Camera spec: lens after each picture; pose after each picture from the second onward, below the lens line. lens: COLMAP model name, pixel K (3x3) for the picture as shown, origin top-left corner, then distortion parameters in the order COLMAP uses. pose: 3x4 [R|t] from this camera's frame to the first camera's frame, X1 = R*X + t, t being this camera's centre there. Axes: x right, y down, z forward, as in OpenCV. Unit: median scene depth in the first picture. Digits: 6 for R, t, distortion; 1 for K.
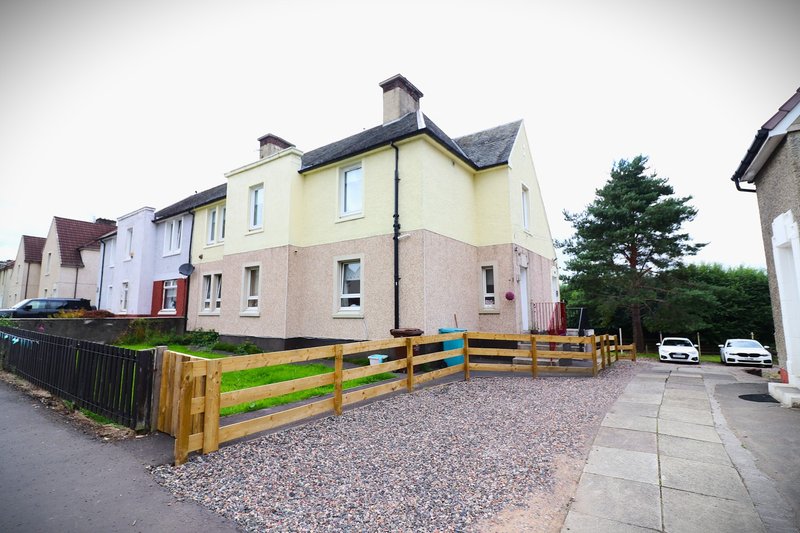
lens RADIAL K [[370.7, 0, 396.7], [0, 370.7, 263.3], [0, 0, 1]] dist [-0.007196, -0.008779]
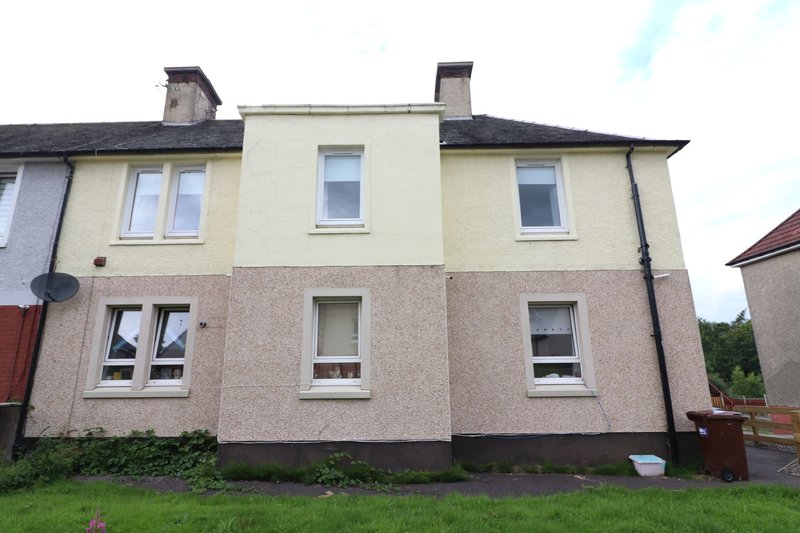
lens RADIAL K [[479.2, 0, 391.8], [0, 479.2, 249.0], [0, 0, 1]] dist [-0.013726, -0.001644]
pose [[0.819744, 0.154716, 0.551437, -0.922137], [-0.067865, 0.982278, -0.174711, 0.071819], [-0.568695, 0.105794, 0.815716, 0.545321]]
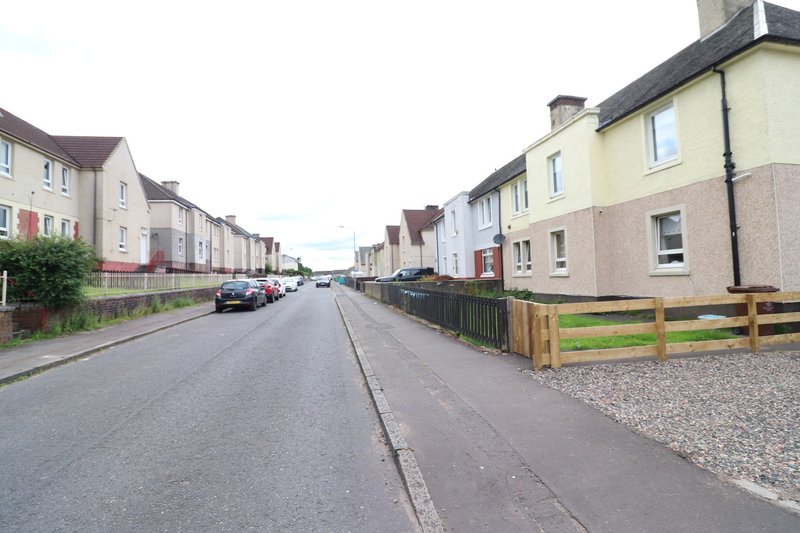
lens RADIAL K [[370.7, 0, 392.7], [0, 370.7, 263.0], [0, 0, 1]] dist [-0.007196, -0.008779]
pose [[0.713571, -0.048066, -0.698932, 0.024420], [0.118206, 0.991601, 0.052489, -0.016273], [0.690539, -0.120073, 0.713259, -0.152907]]
